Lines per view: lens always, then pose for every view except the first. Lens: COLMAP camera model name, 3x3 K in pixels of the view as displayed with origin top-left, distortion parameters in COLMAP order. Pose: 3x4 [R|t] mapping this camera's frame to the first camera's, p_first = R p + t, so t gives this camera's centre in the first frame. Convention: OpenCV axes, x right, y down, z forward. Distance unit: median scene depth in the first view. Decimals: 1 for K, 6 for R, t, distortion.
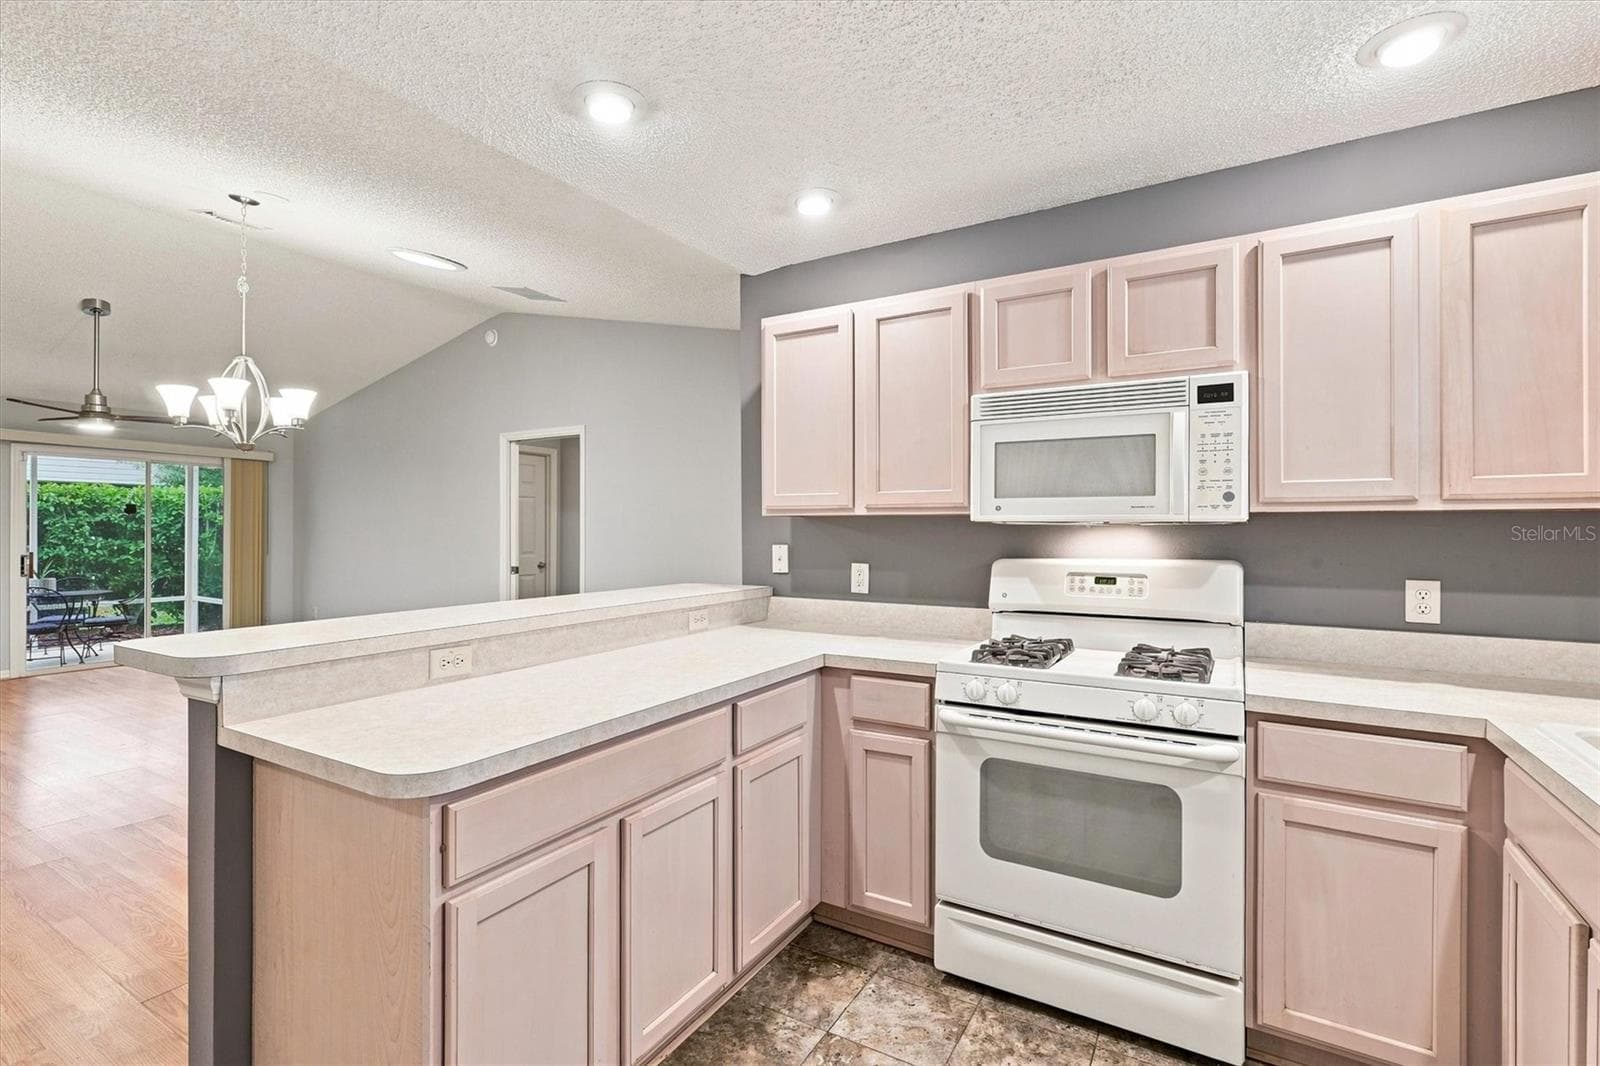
lens RADIAL K [[730.3, 0, 800.0], [0, 730.3, 533.0], [0, 0, 1]] dist [-0.000451, -0.000013]
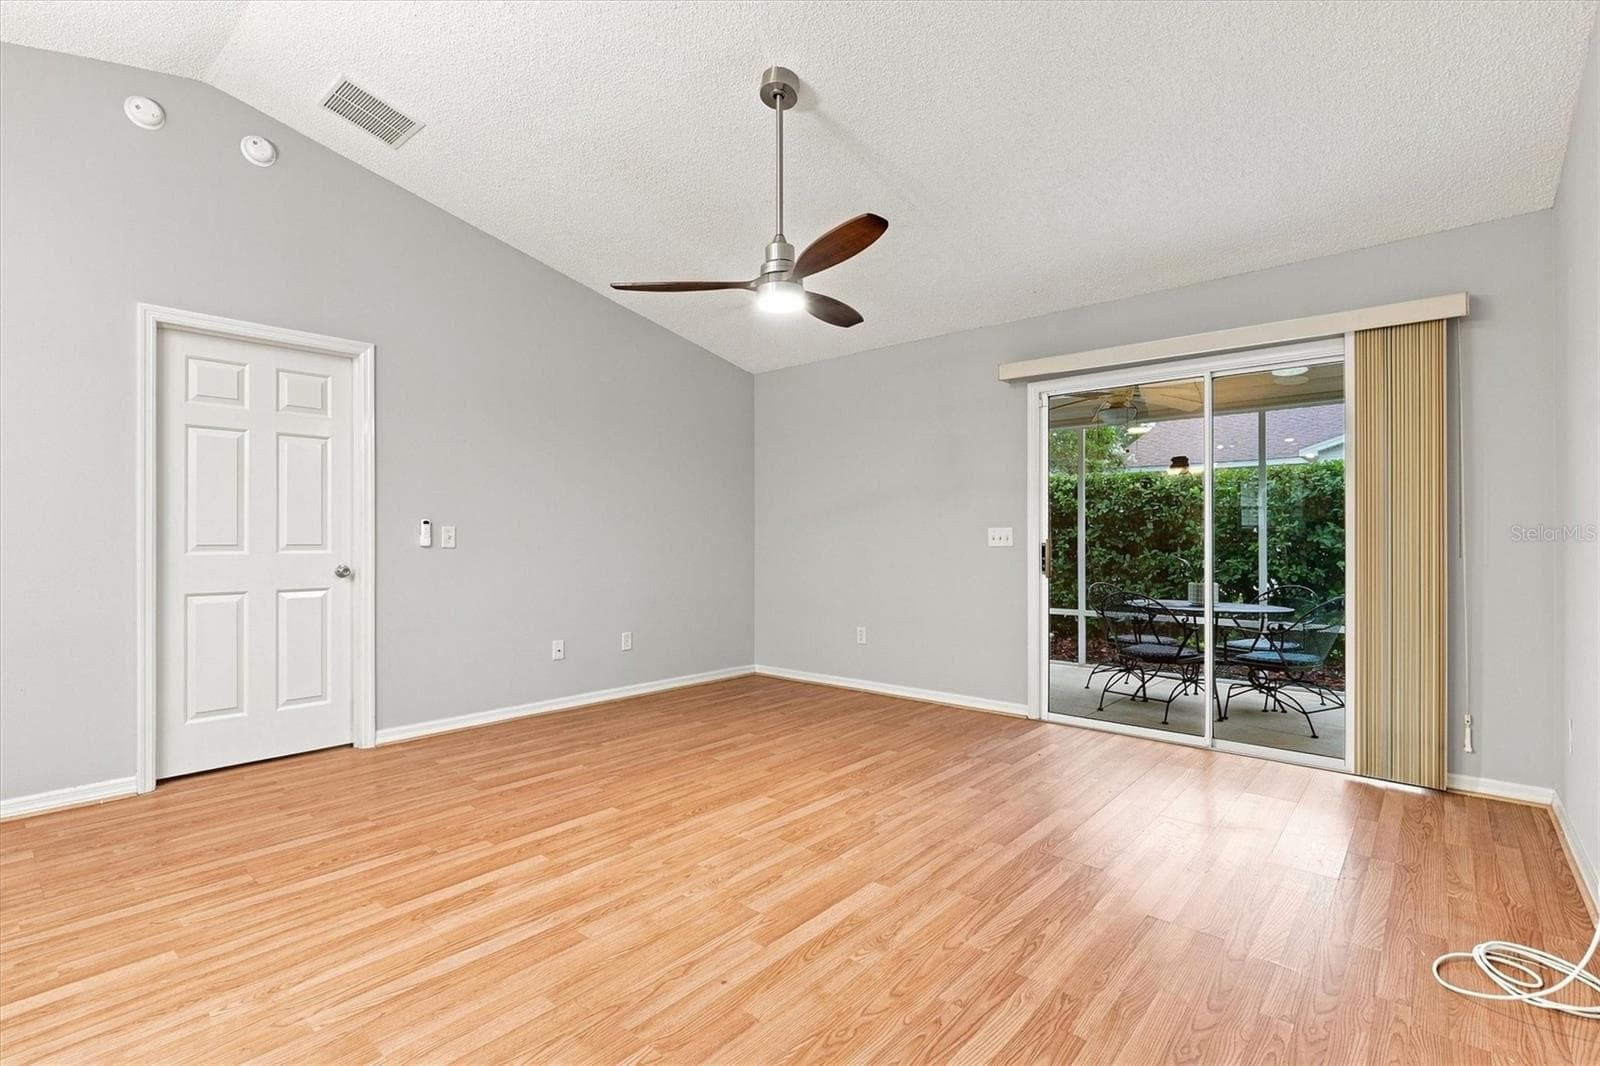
lens RADIAL K [[735.5, 0, 784.7], [0, 735.5, 530.2], [0, 0, 1]] dist [-0.000884, 0.000088]
pose [[-0.184933, -0.013008, -0.982665, -0.336614], [-0.003206, 0.999915, -0.012633, 0.028301], [0.982746, 0.000814, -0.184959, 0.890059]]
